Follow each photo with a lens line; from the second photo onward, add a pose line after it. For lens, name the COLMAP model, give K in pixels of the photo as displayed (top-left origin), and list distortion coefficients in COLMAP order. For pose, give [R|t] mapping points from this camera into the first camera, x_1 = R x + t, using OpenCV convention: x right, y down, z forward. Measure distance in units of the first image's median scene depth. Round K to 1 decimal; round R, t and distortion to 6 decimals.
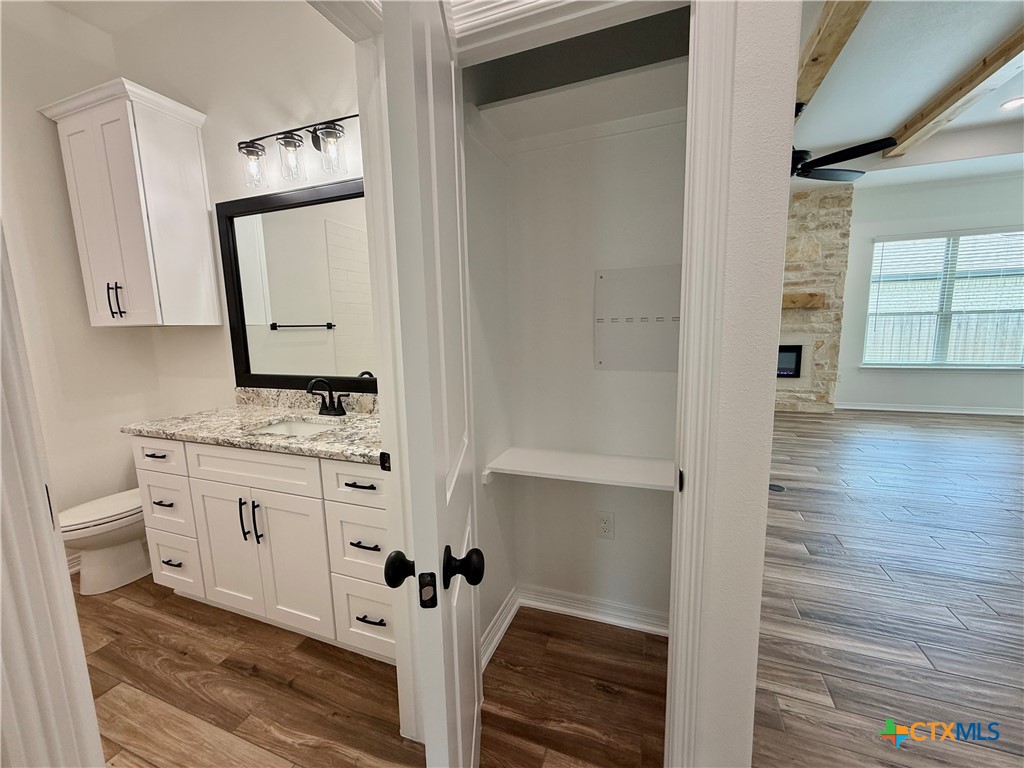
lens RADIAL K [[409.0, 0, 512.0], [0, 409.0, 384.0], [0, 0, 1]] dist [0.000174, -0.000228]
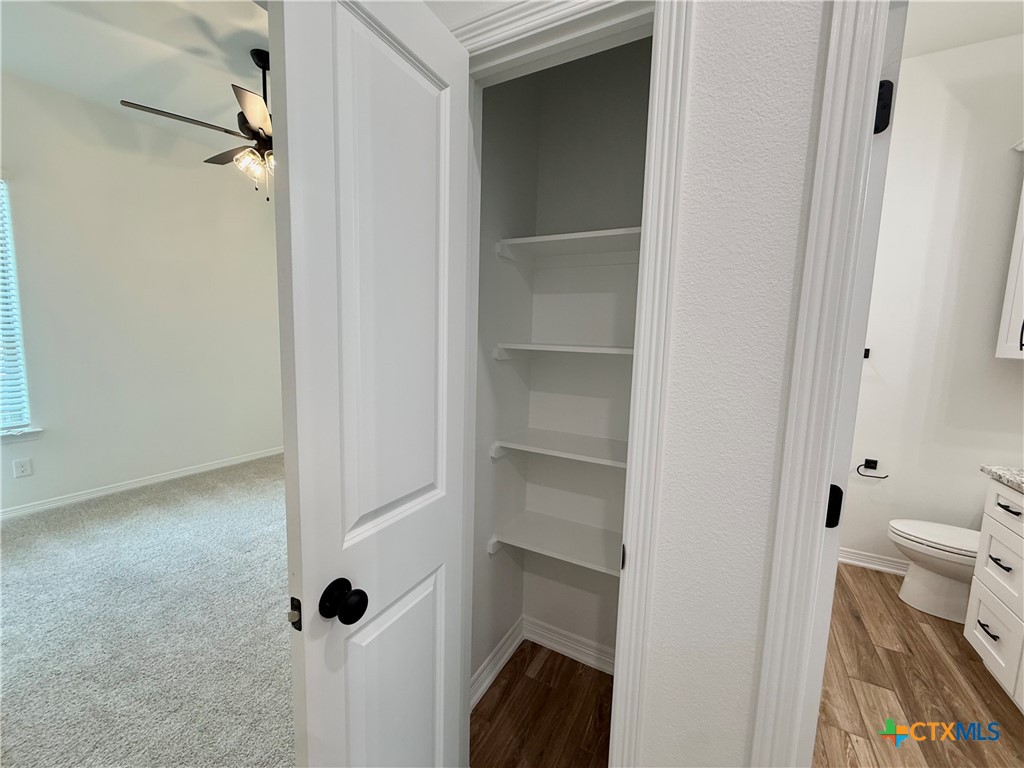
lens RADIAL K [[409.0, 0, 512.0], [0, 409.0, 384.0], [0, 0, 1]] dist [0.000174, -0.000228]
pose [[-0.133872, 0.130232, -0.982404, 0.099336], [-0.164777, 0.974602, 0.151652, -0.041412], [0.977204, 0.182180, -0.109012, -0.004750]]
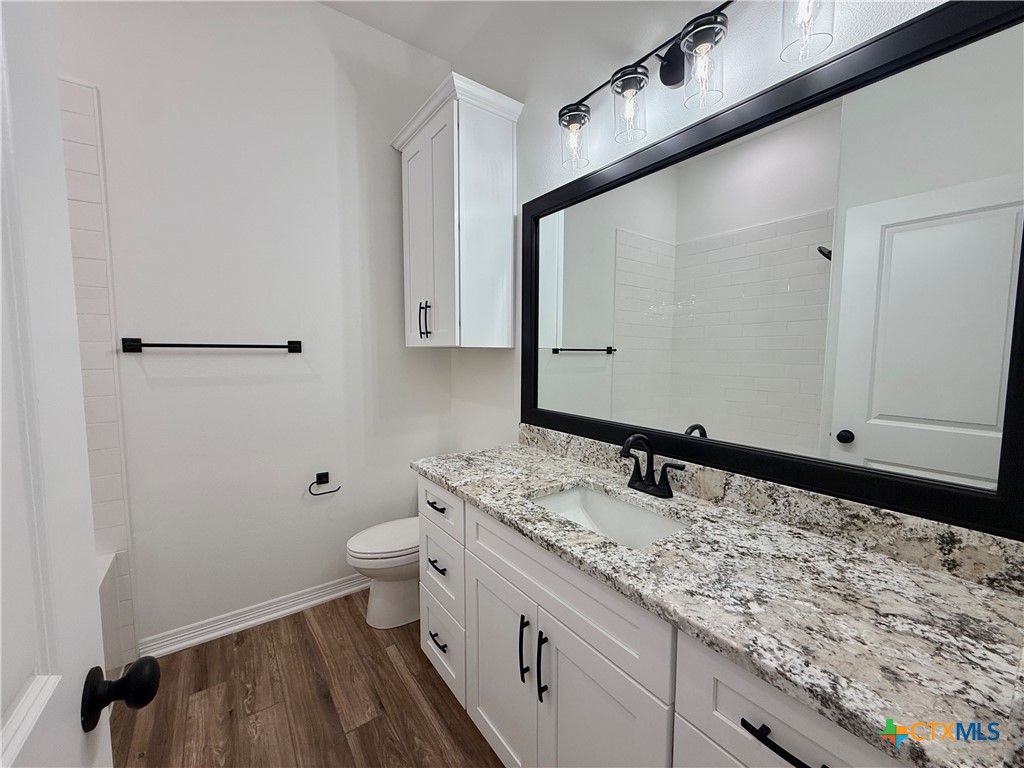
lens RADIAL K [[409.0, 0, 512.0], [0, 409.0, 384.0], [0, 0, 1]] dist [0.000174, -0.000228]
pose [[0.835482, 0.067130, -0.545402, -0.288714], [-0.098234, 0.994768, -0.028041, -0.053545], [0.540666, 0.077005, 0.837705, 0.346873]]
